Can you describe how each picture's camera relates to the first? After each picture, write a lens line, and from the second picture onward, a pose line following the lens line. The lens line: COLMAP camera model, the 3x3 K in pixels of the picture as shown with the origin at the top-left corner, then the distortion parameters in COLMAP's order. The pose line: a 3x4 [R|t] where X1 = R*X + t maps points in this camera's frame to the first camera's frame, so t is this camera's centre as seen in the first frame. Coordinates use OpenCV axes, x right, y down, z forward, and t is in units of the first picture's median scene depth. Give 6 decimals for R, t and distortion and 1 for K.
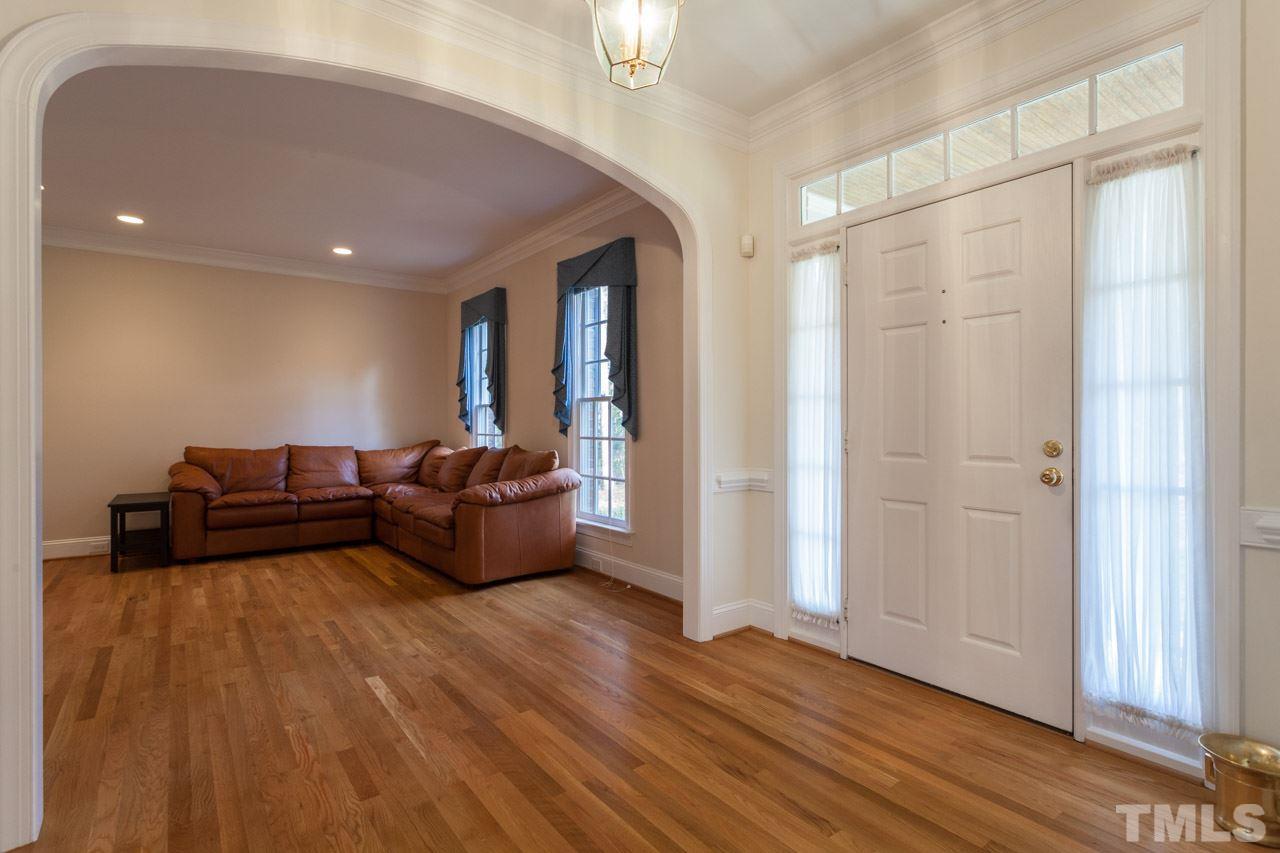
lens RADIAL K [[602.4, 0, 640.8], [0, 602.4, 422.5], [0, 0, 1]] dist [0.006047, 0.000619]
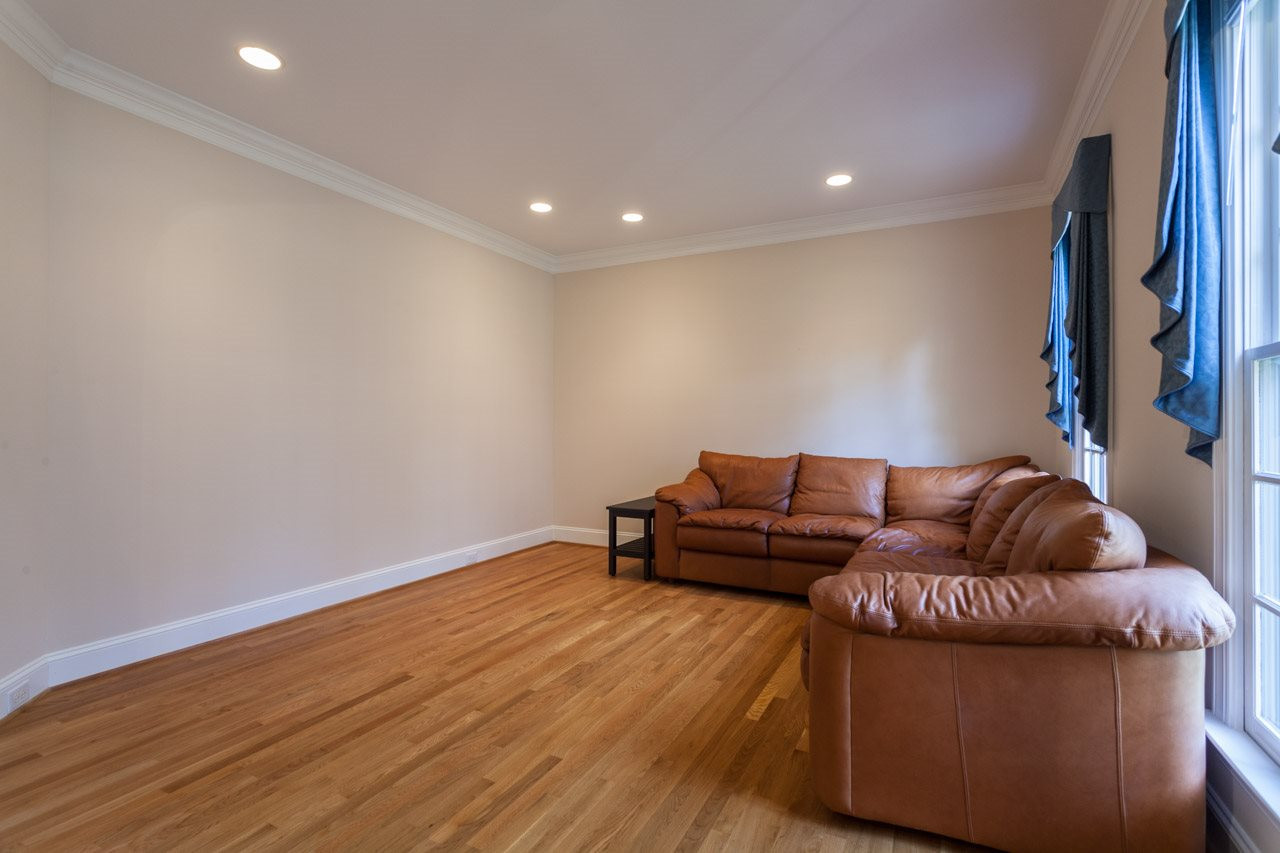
lens RADIAL K [[602.4, 0, 640.6], [0, 602.4, 425.2], [0, 0, 1]] dist [0.006047, 0.000619]
pose [[0.433351, 0.001003, -0.901224, 0.040771], [-0.002732, 0.999996, -0.000201, 0.000393], [0.901221, 0.002549, 0.433353, 0.584282]]
